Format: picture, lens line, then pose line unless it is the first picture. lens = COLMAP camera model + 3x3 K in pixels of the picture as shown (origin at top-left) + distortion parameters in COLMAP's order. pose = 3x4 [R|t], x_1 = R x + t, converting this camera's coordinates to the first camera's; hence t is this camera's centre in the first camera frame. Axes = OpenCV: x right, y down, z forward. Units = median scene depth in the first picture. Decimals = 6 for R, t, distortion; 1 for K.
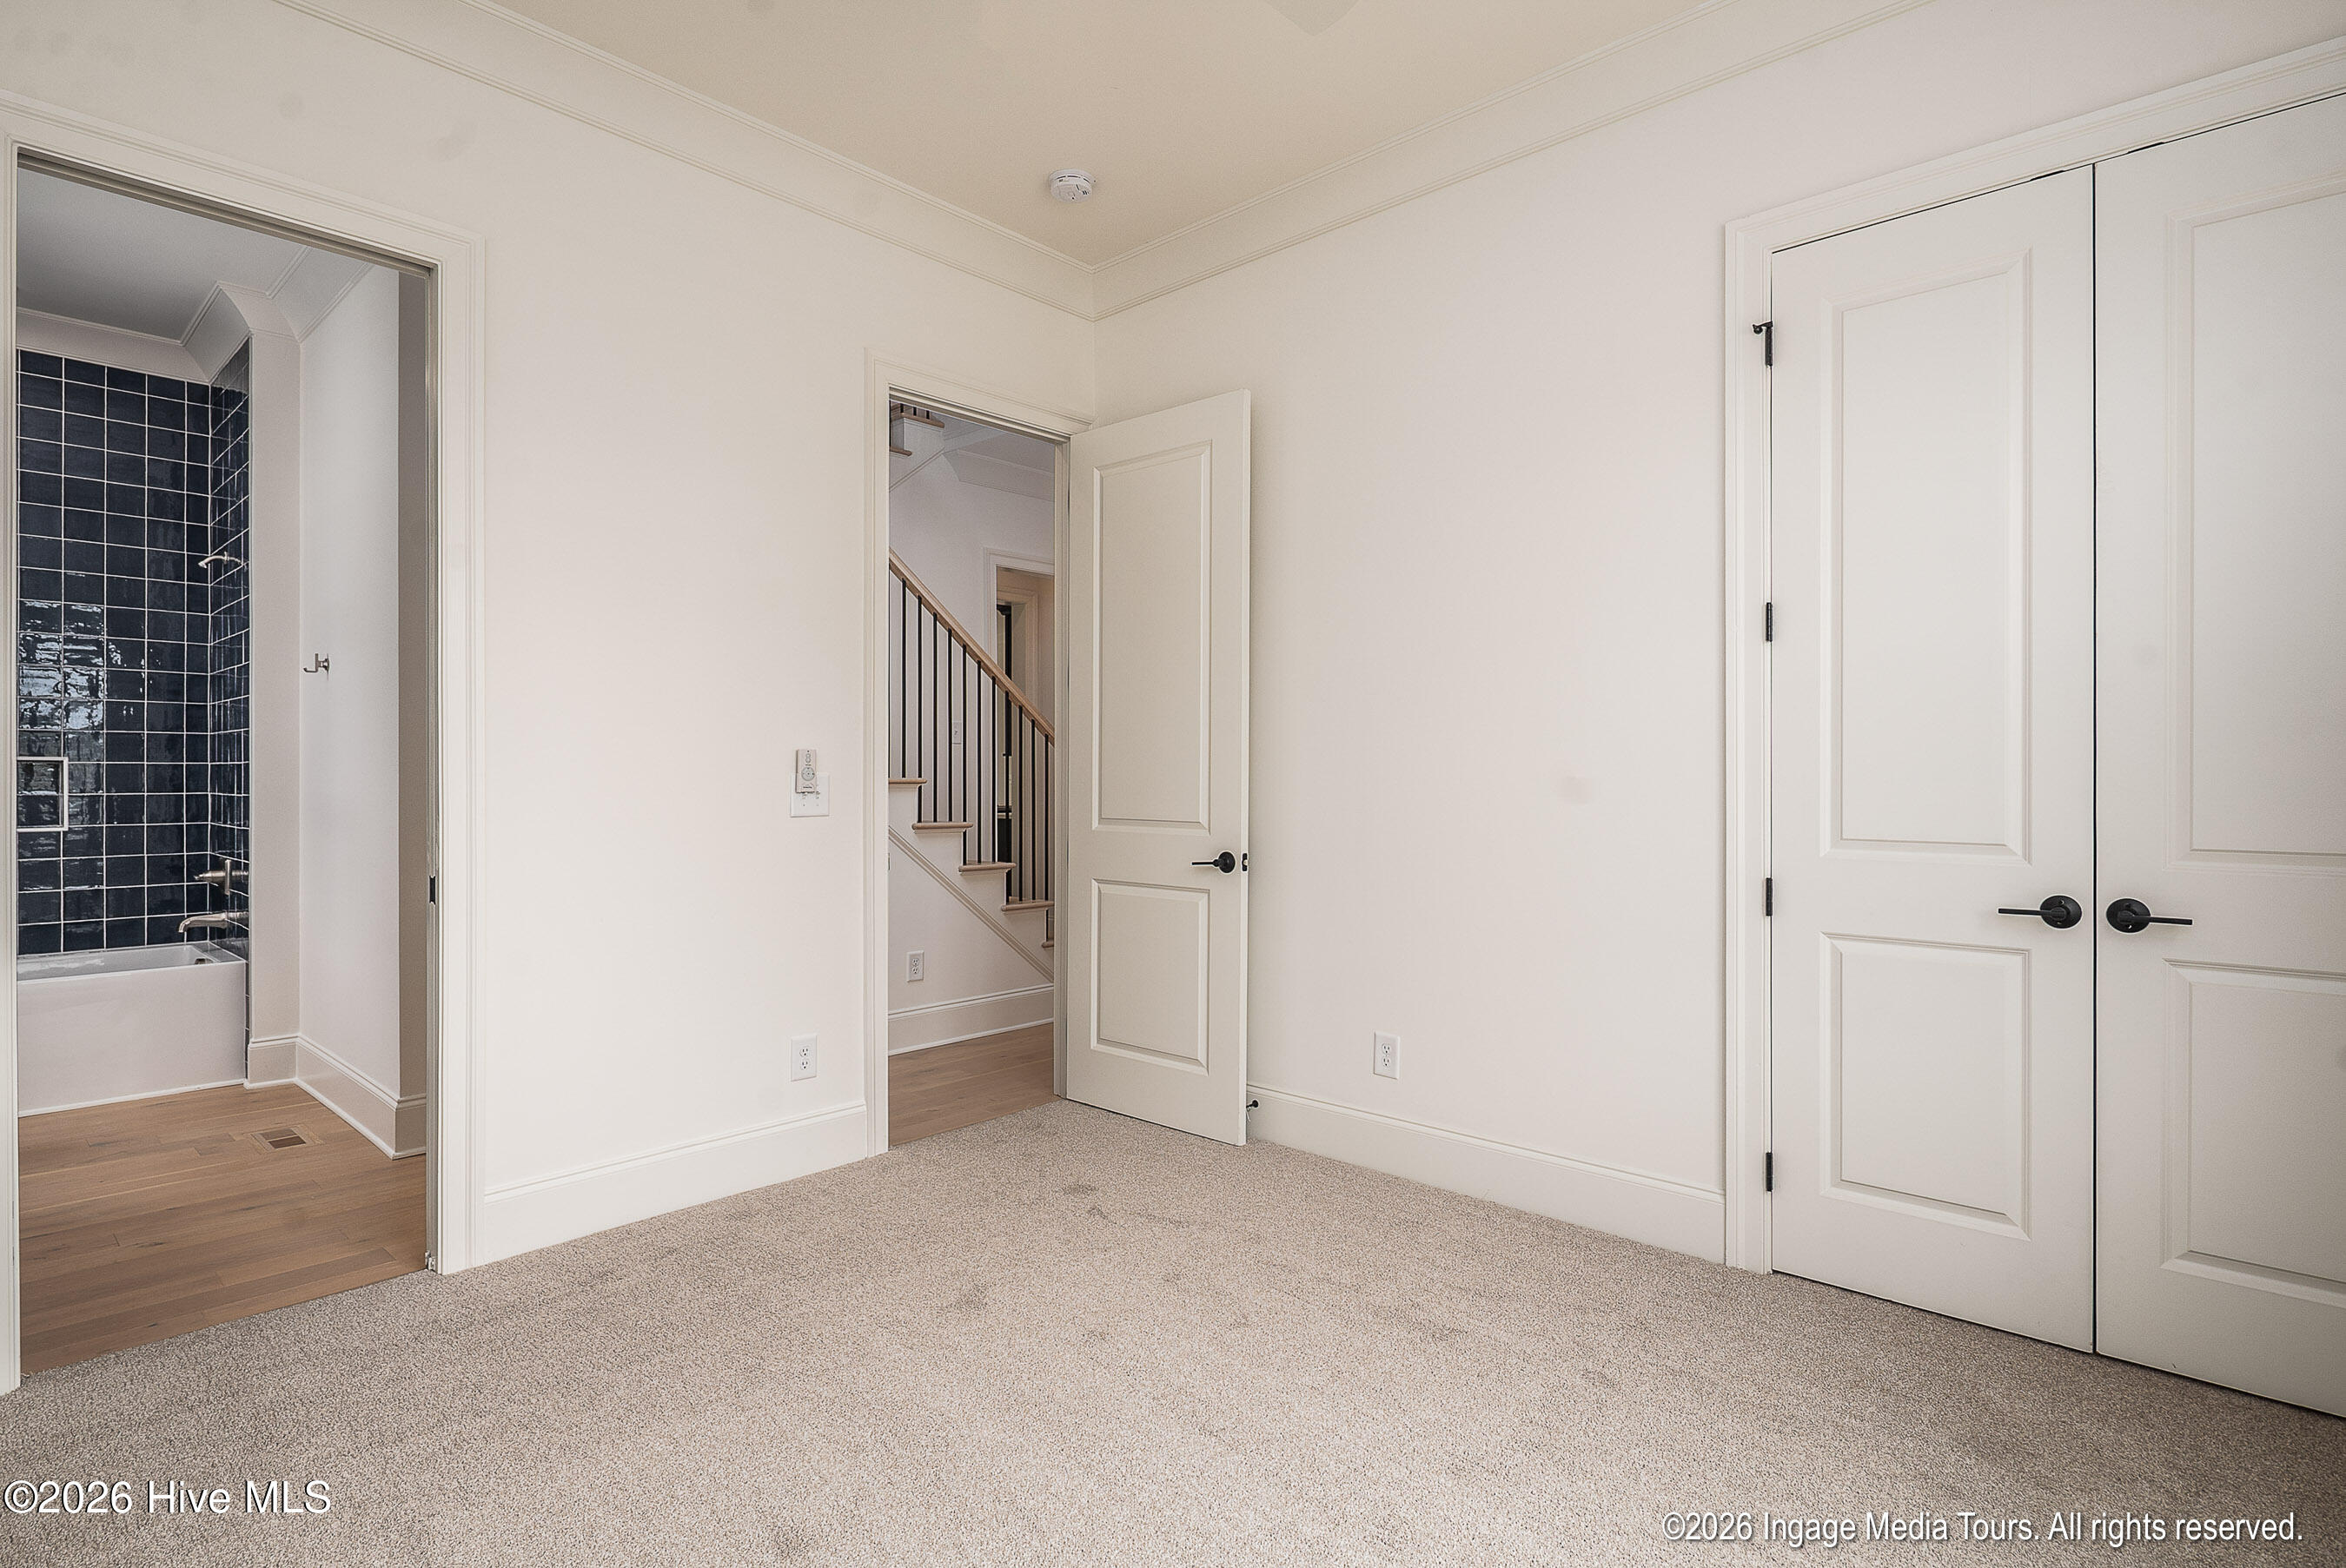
lens RADIAL K [[1149.1, 0, 1180.5], [0, 1149.1, 772.6], [0, 0, 1]] dist [-0.001146, -0.001229]
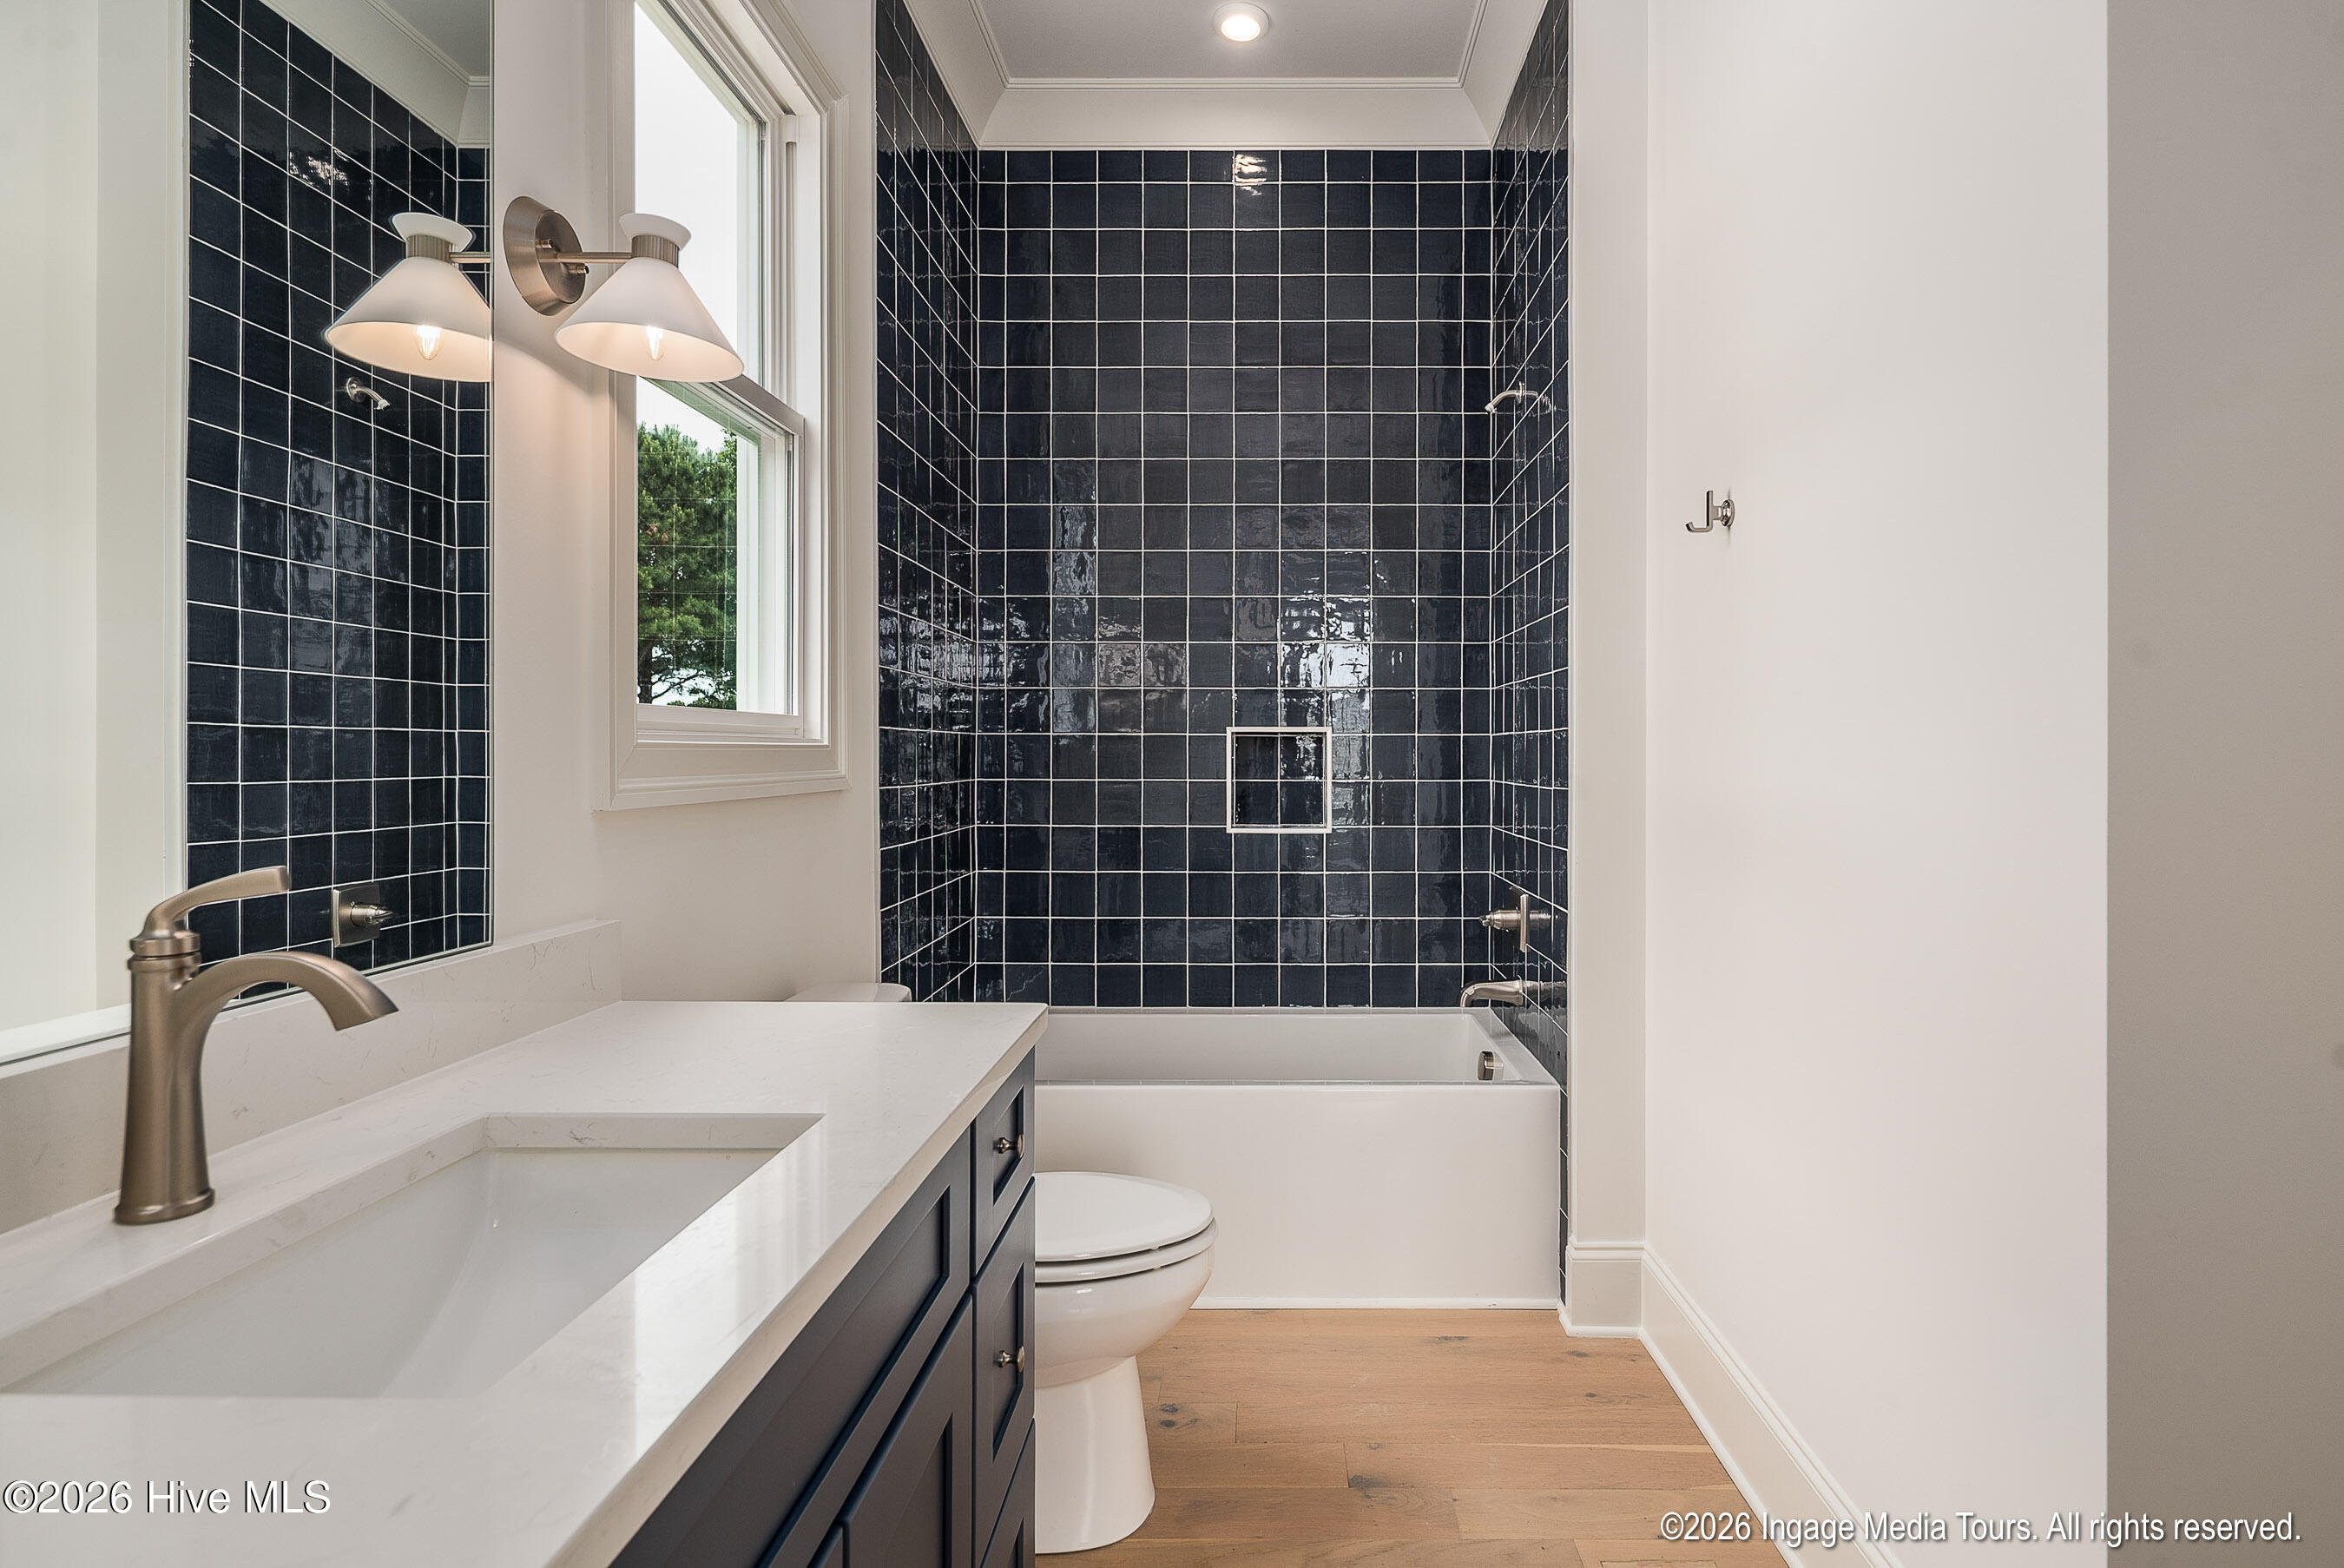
lens RADIAL K [[1148.3, 0, 1174.3], [0, 1148.3, 766.7], [0, 0, 1]] dist [-0.001146, -0.001229]
pose [[0.603177, 0.007358, -0.797574, -0.465958], [0.001839, 0.999942, 0.010615, 0.002943], [0.797605, -0.007869, 0.603128, 0.496946]]
